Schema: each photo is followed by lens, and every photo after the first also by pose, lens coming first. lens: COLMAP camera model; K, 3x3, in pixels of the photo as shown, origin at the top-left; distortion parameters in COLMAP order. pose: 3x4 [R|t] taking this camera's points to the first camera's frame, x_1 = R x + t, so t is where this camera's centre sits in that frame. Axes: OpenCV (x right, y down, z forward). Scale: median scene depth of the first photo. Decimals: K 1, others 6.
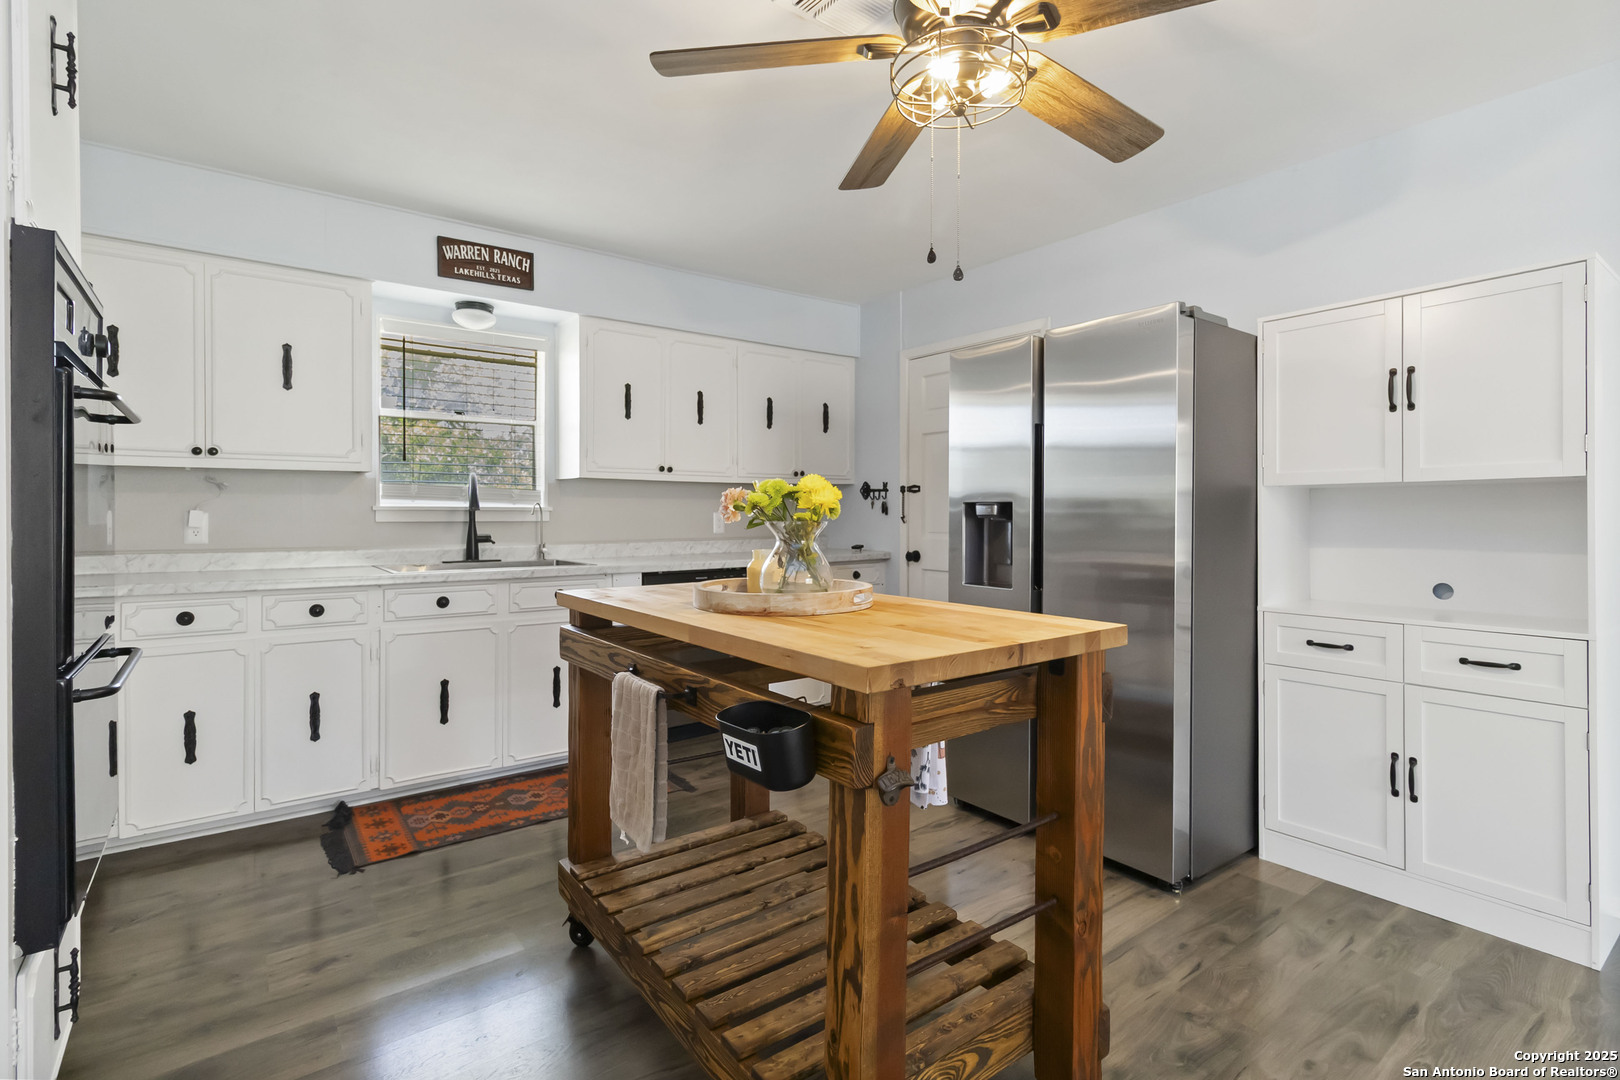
lens RADIAL K [[770.1, 0, 809.5], [0, 770.1, 510.1], [0, 0, 1]] dist [0.000971, 0.000341]
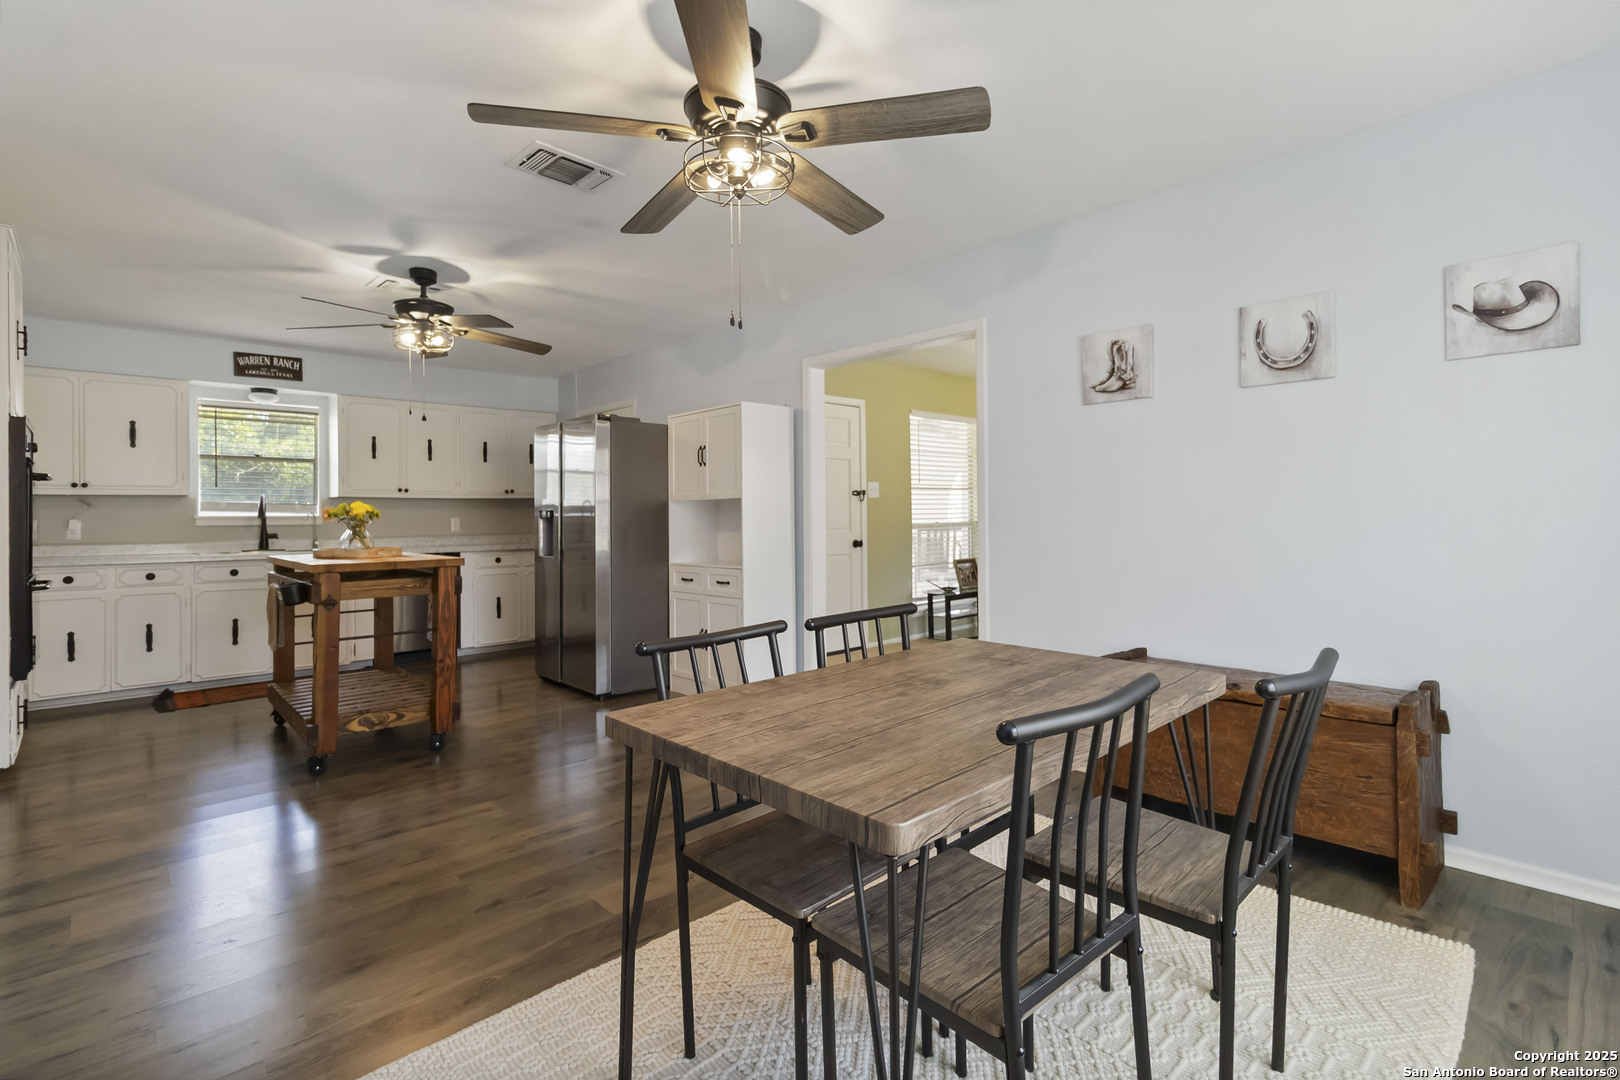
lens RADIAL K [[756.1, 0, 808.4], [0, 756.1, 506.7], [0, 0, 1]] dist [0.000348, 0.000021]
pose [[0.993789, -0.008207, 0.110974, 0.533552], [0.009392, 0.999904, -0.010153, 0.003712], [-0.110880, 0.011132, 0.993771, -0.710063]]
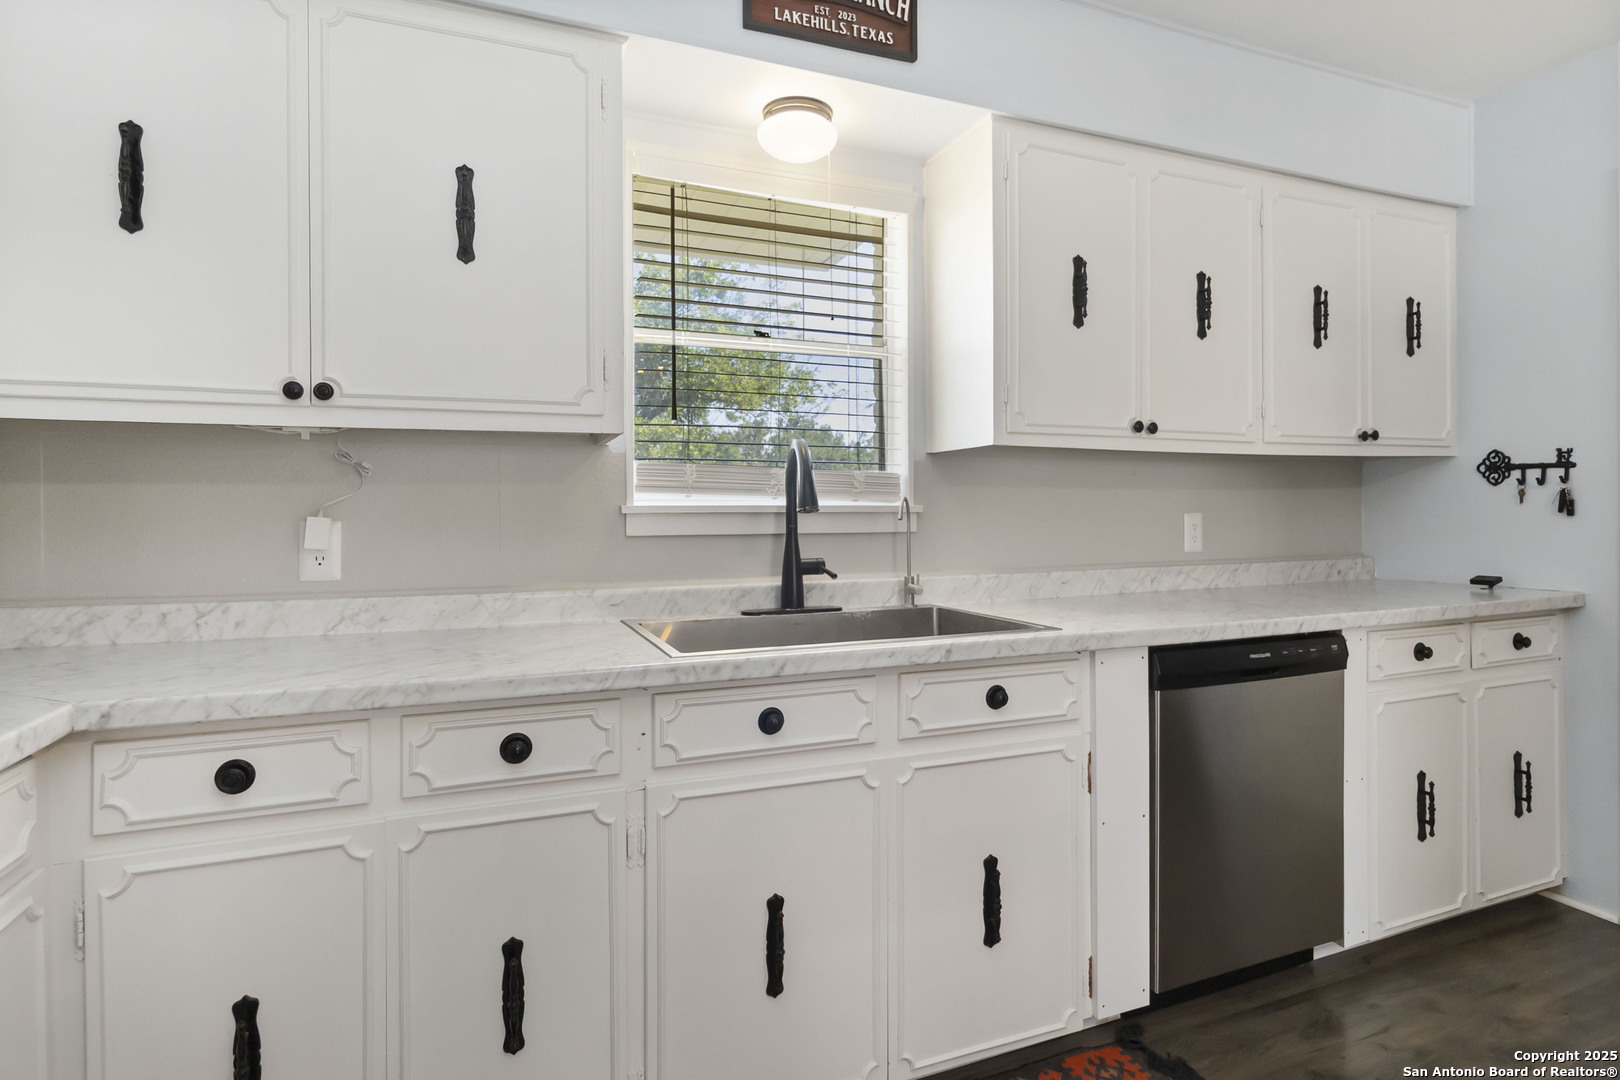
lens RADIAL K [[828.8, 0, 807.1], [0, 828.8, 505.1], [0, 0, 1]] dist [0.000978, 0.000218]
pose [[0.962005, -0.007511, -0.272929, -0.293032], [0.006582, 0.999969, -0.004319, -0.002422], [0.272953, 0.002358, 0.962024, 0.493033]]
